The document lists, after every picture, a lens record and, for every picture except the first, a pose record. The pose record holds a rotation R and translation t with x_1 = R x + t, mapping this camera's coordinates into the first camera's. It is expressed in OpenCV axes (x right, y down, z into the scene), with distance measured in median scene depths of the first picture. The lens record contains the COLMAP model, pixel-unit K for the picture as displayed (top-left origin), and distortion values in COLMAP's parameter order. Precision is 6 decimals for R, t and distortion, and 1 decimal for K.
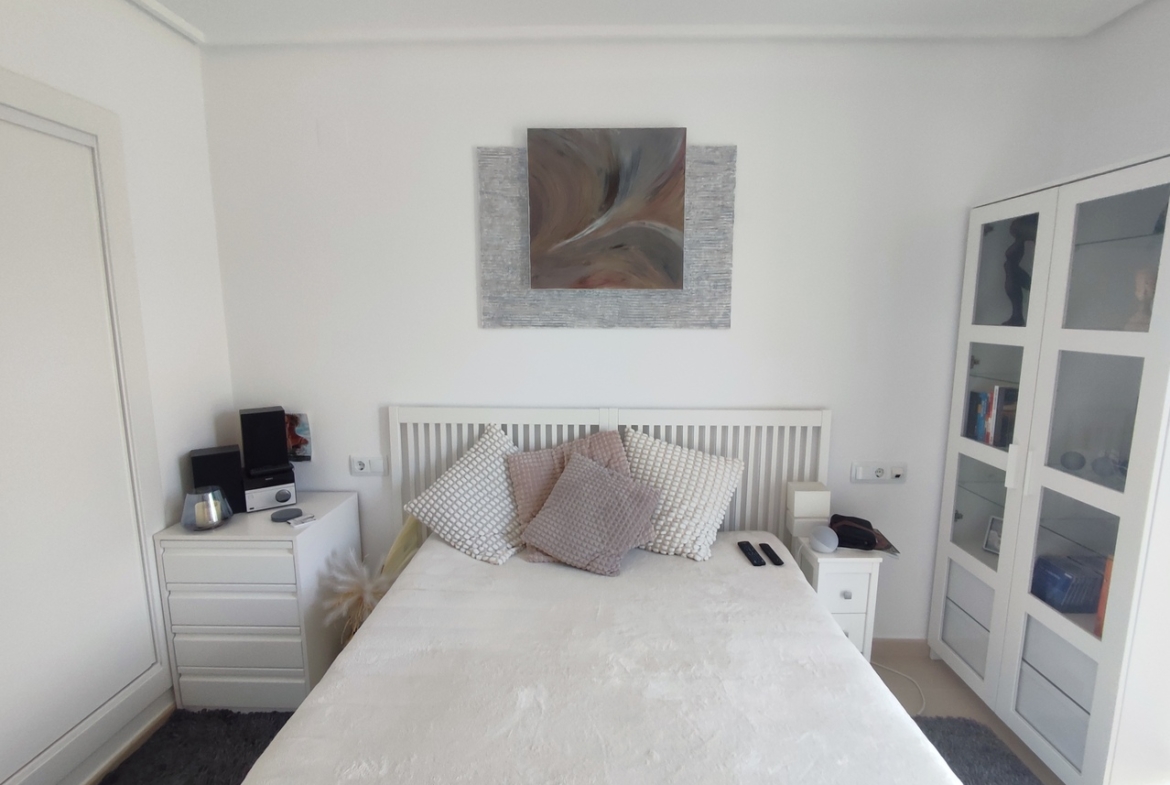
lens RADIAL K [[532.6, 0, 592.2], [0, 532.6, 385.9], [0, 0, 1]] dist [-0.008588, 0.000127]
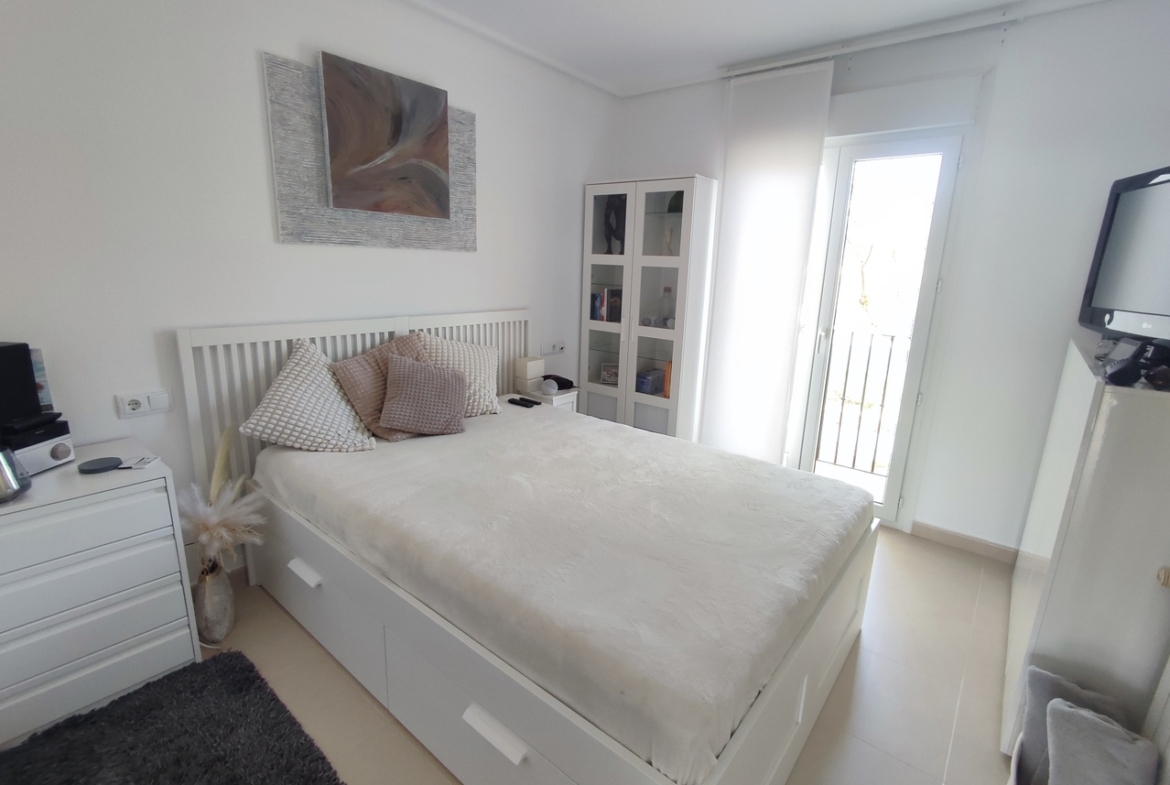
lens RADIAL K [[532.6, 0, 592.2], [0, 532.6, 385.9], [0, 0, 1]] dist [-0.008588, 0.000127]
pose [[0.610484, -0.159050, 0.775895, -0.695640], [0.076705, 0.986897, 0.141951, 0.062607], [-0.788306, -0.027144, 0.614685, -0.085702]]
